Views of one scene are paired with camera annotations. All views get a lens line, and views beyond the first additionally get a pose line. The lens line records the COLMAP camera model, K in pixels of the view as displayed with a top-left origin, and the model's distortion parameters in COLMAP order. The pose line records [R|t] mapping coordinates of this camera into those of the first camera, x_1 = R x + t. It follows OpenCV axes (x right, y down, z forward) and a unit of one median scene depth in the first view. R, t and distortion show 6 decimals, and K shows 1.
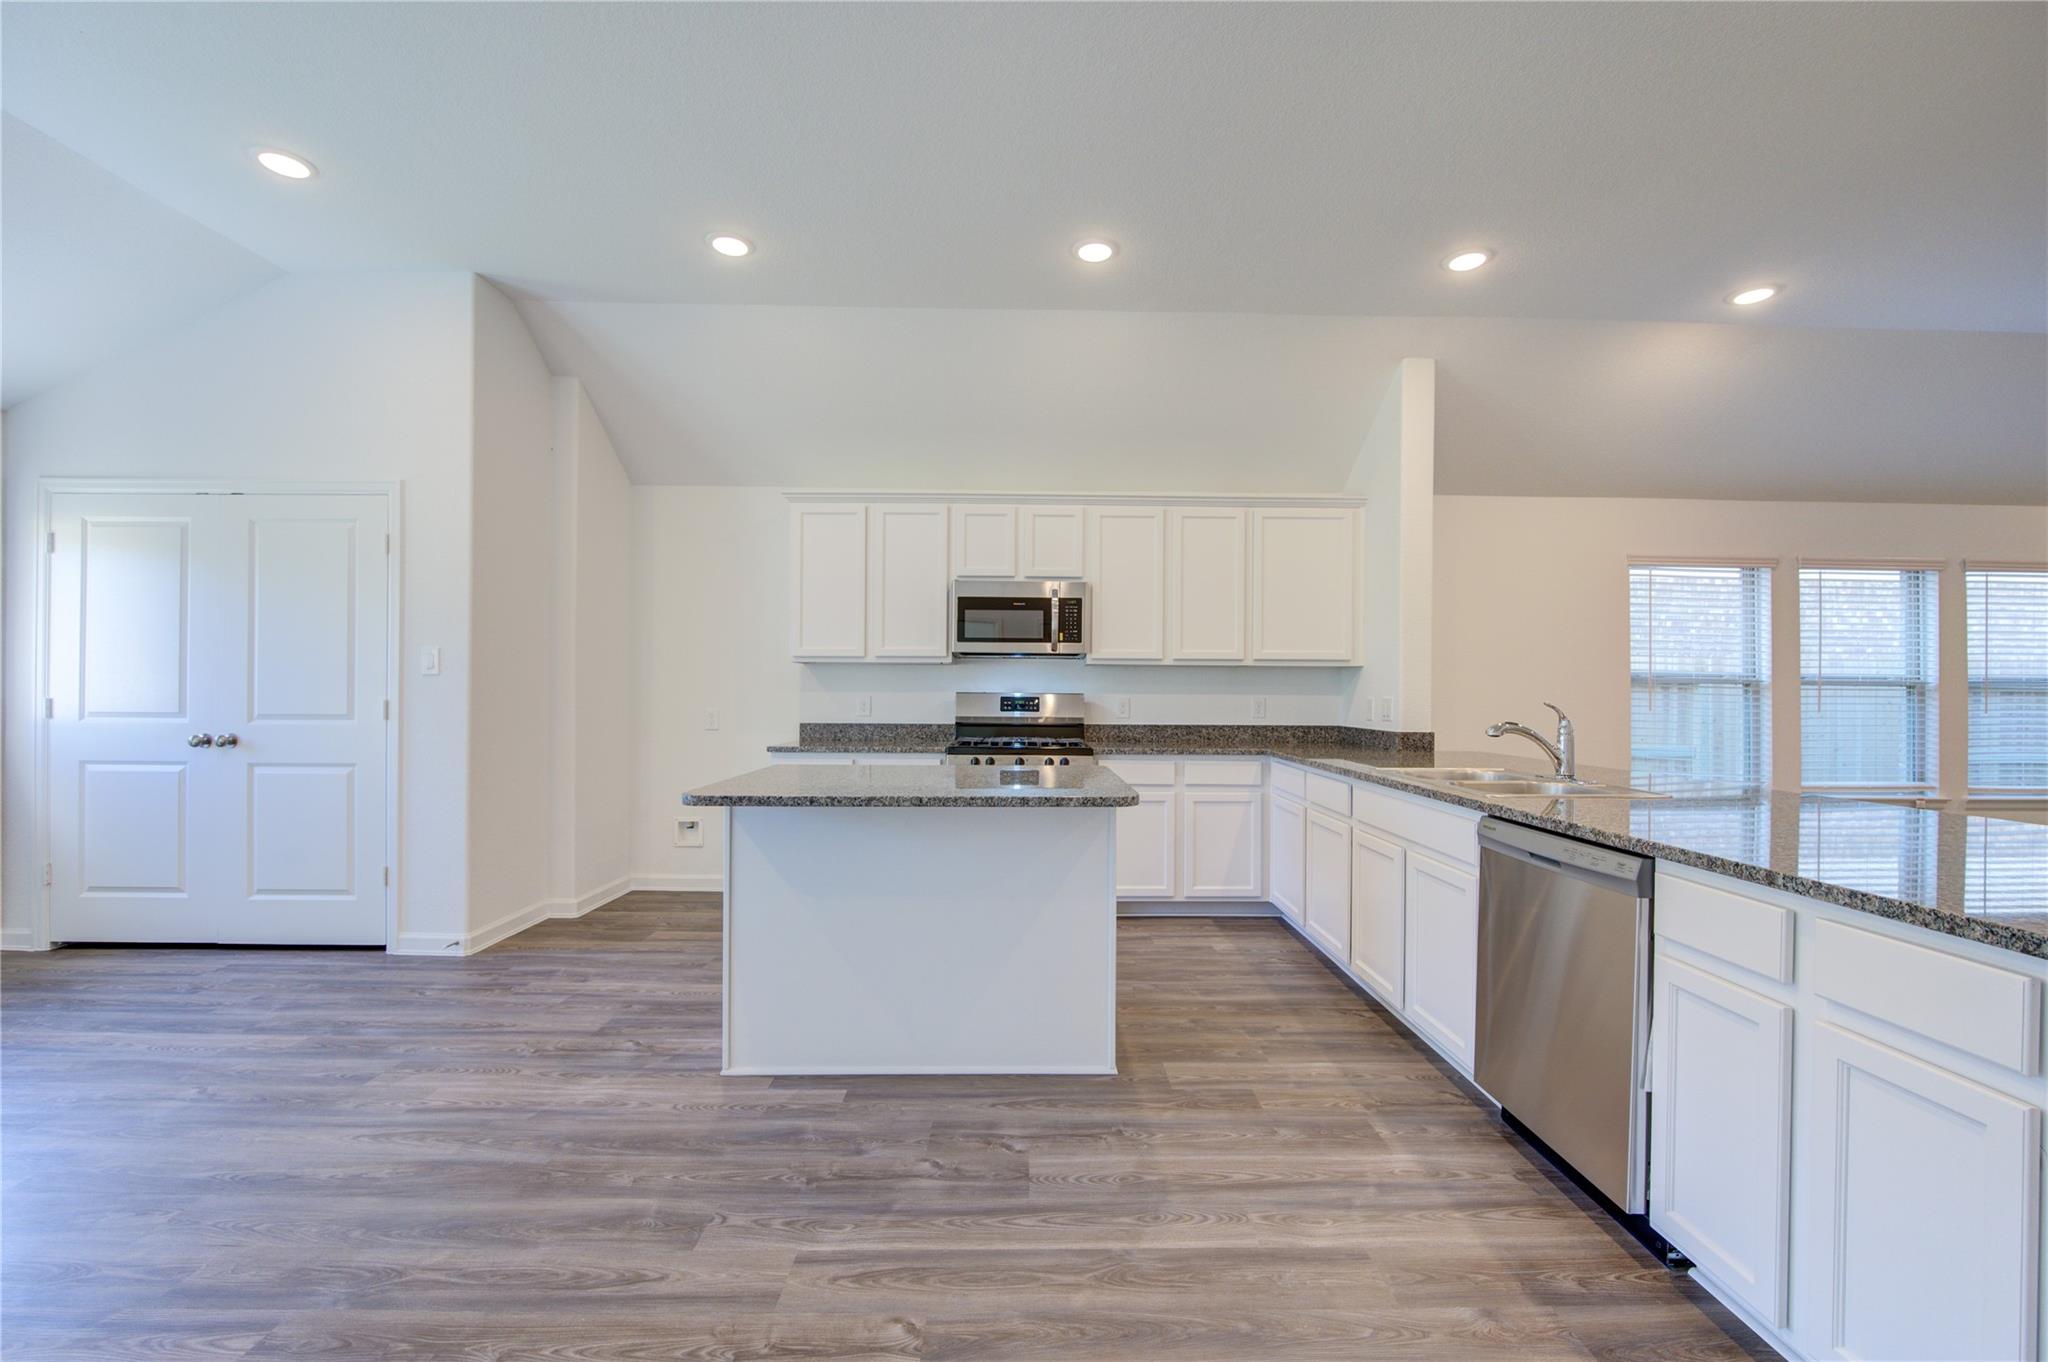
lens RADIAL K [[833.0, 0, 1029.3], [0, 833.0, 689.0], [0, 0, 1]] dist [-0.010474, -0.000905]
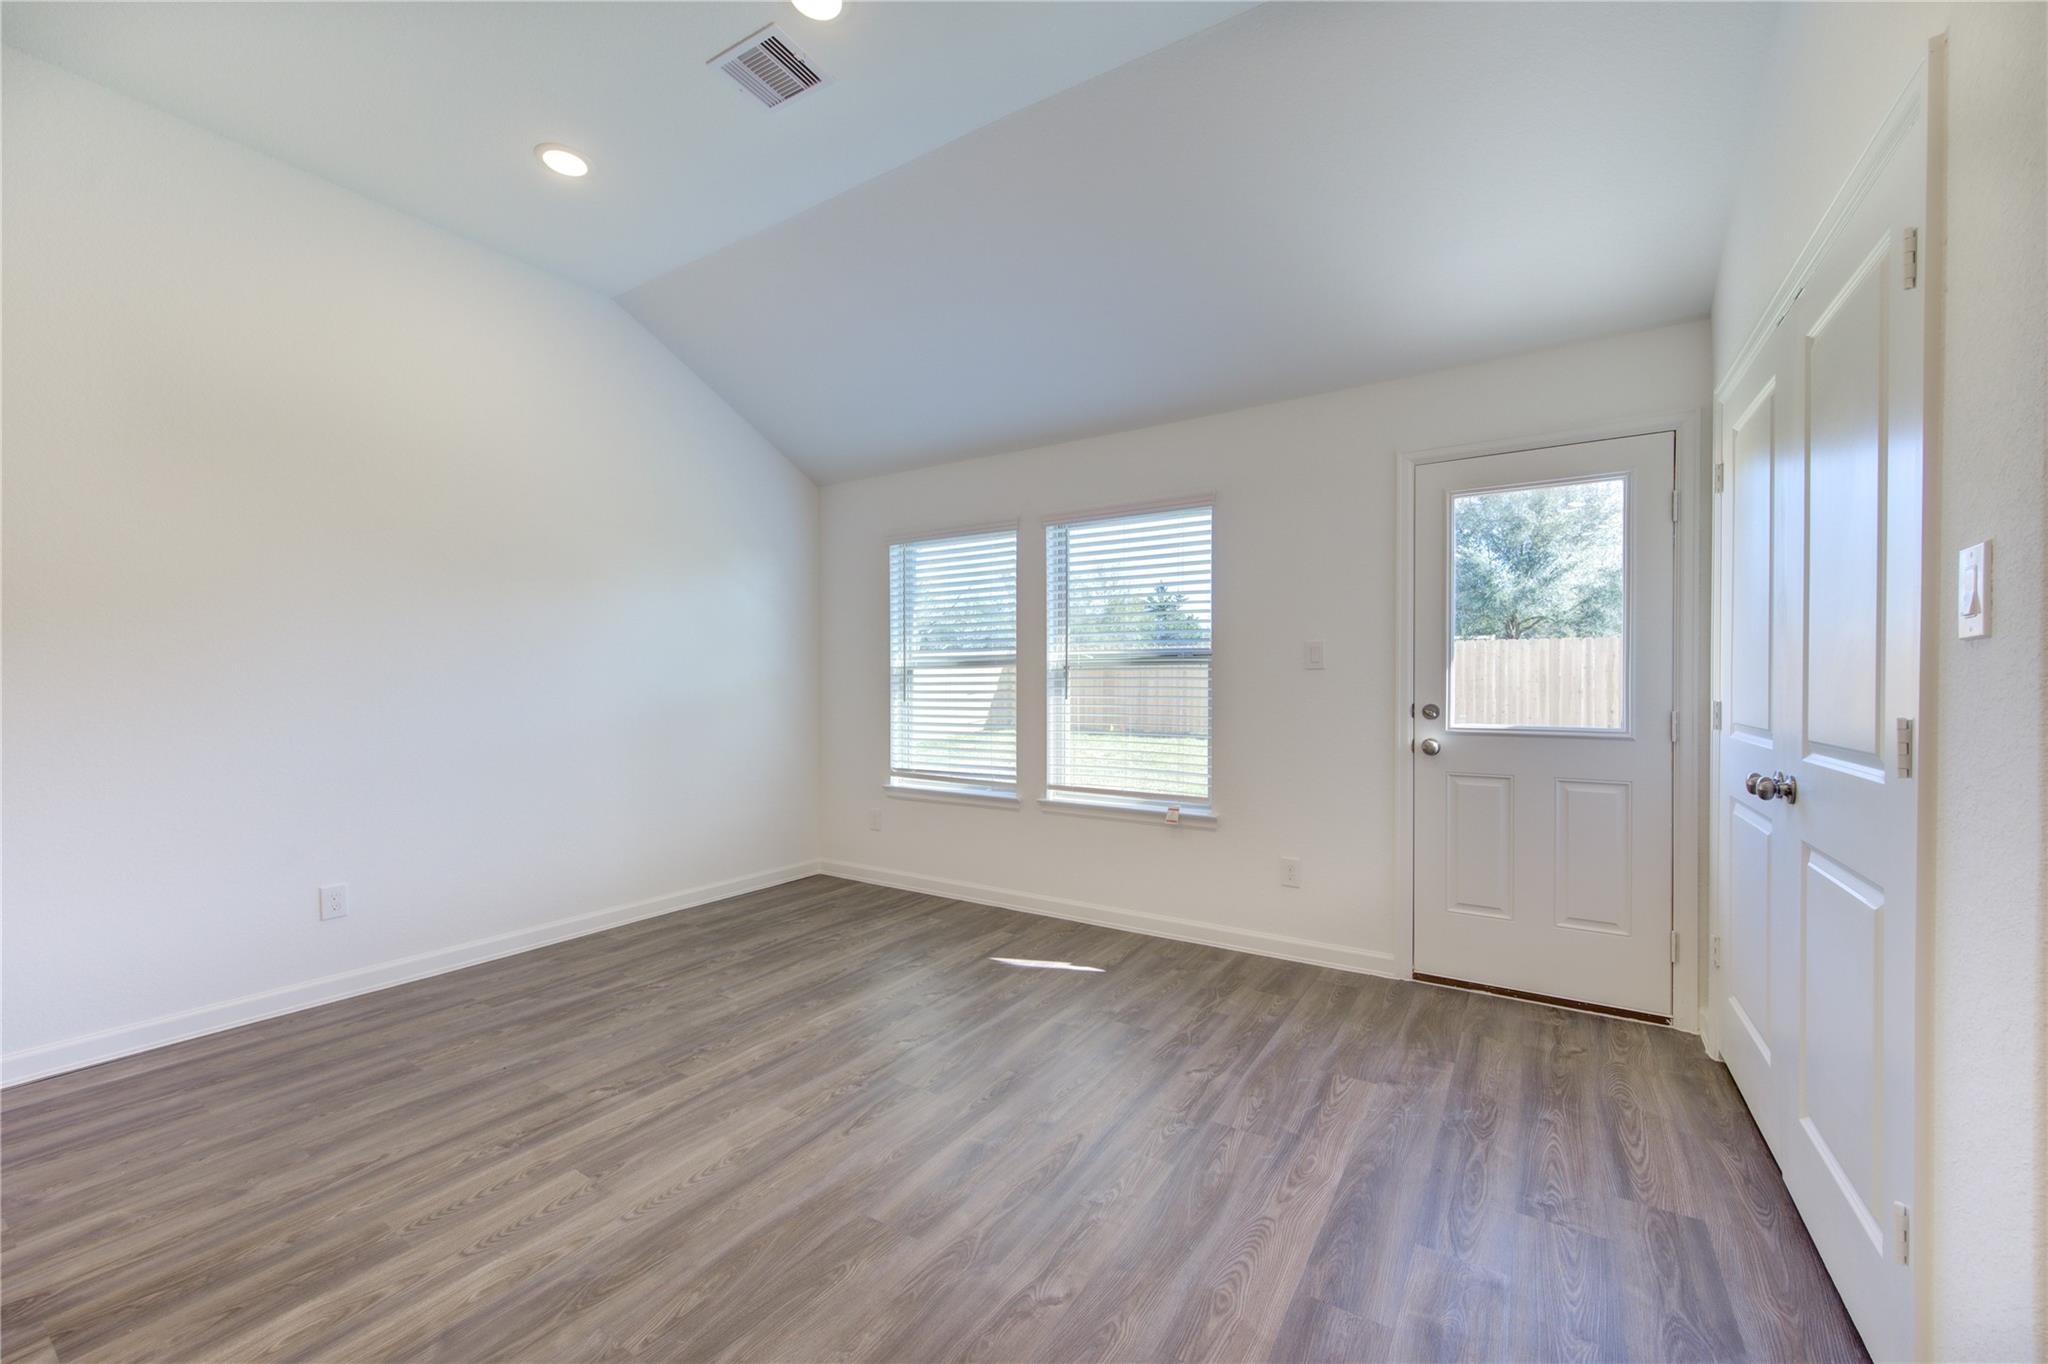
lens RADIAL K [[802.4, 0, 1037.8], [0, 802.4, 672.1], [0, 0, 1]] dist [0.001520, -0.000153]
pose [[-0.548179, -0.017669, -0.836175, -0.317927], [-0.002261, 0.999804, -0.019644, 0.001308], [0.836358, -0.008878, -0.548111, 0.929260]]
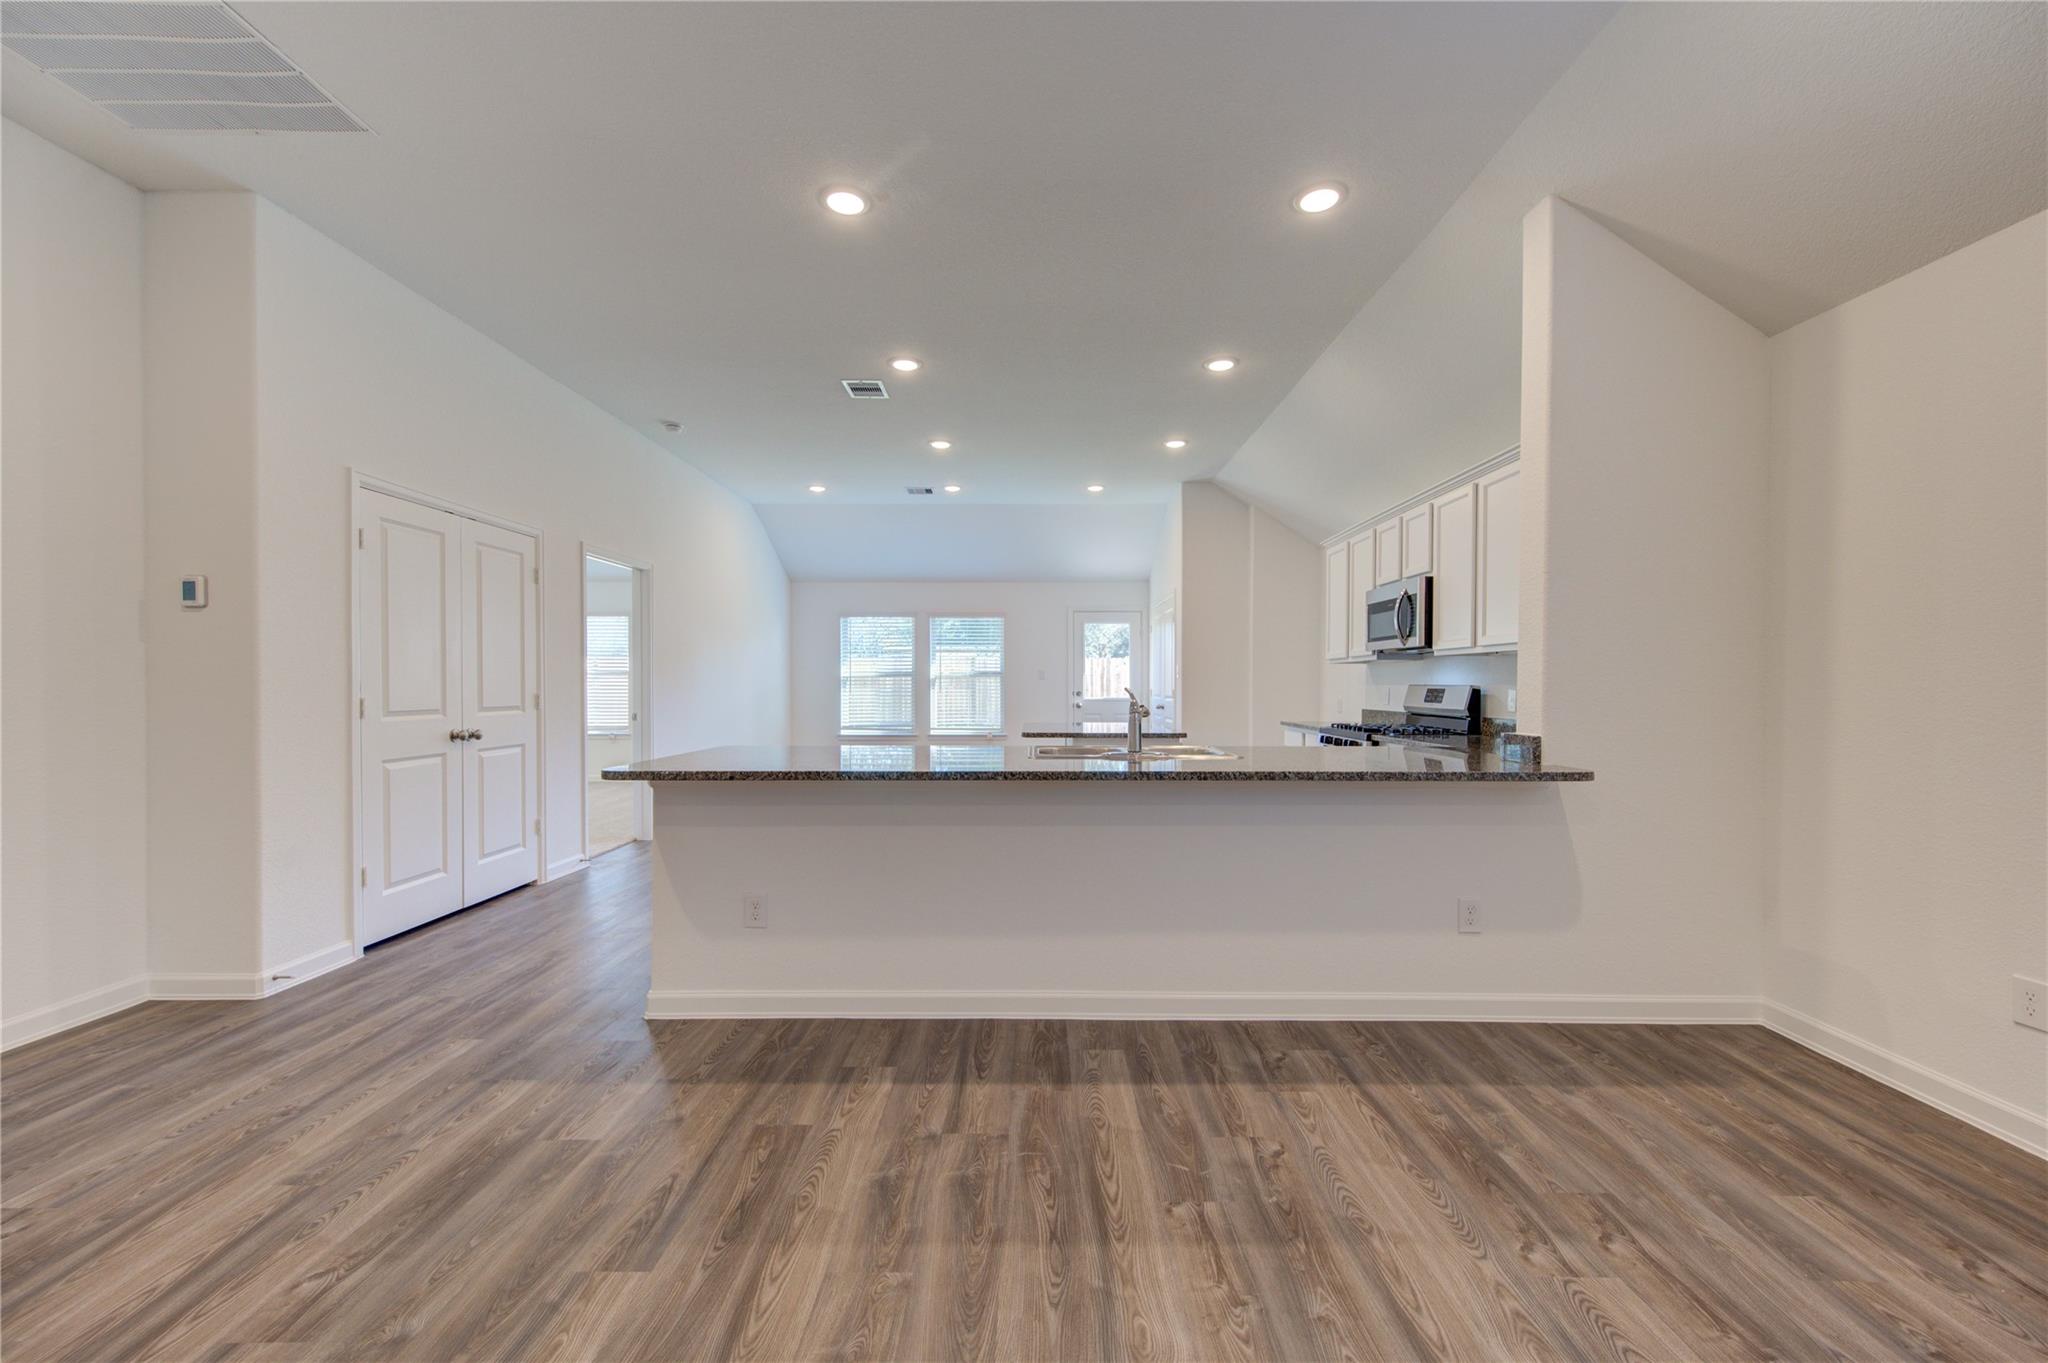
lens RADIAL K [[803.0, 0, 1020.1], [0, 803.0, 690.4], [0, 0, 1]] dist [0.000540, 0.000019]
pose [[0.003714, -0.002403, -0.999990, 1.465424], [0.002218, 0.999995, -0.002394, 0.022203], [0.999991, -0.002209, 0.003719, 0.590632]]
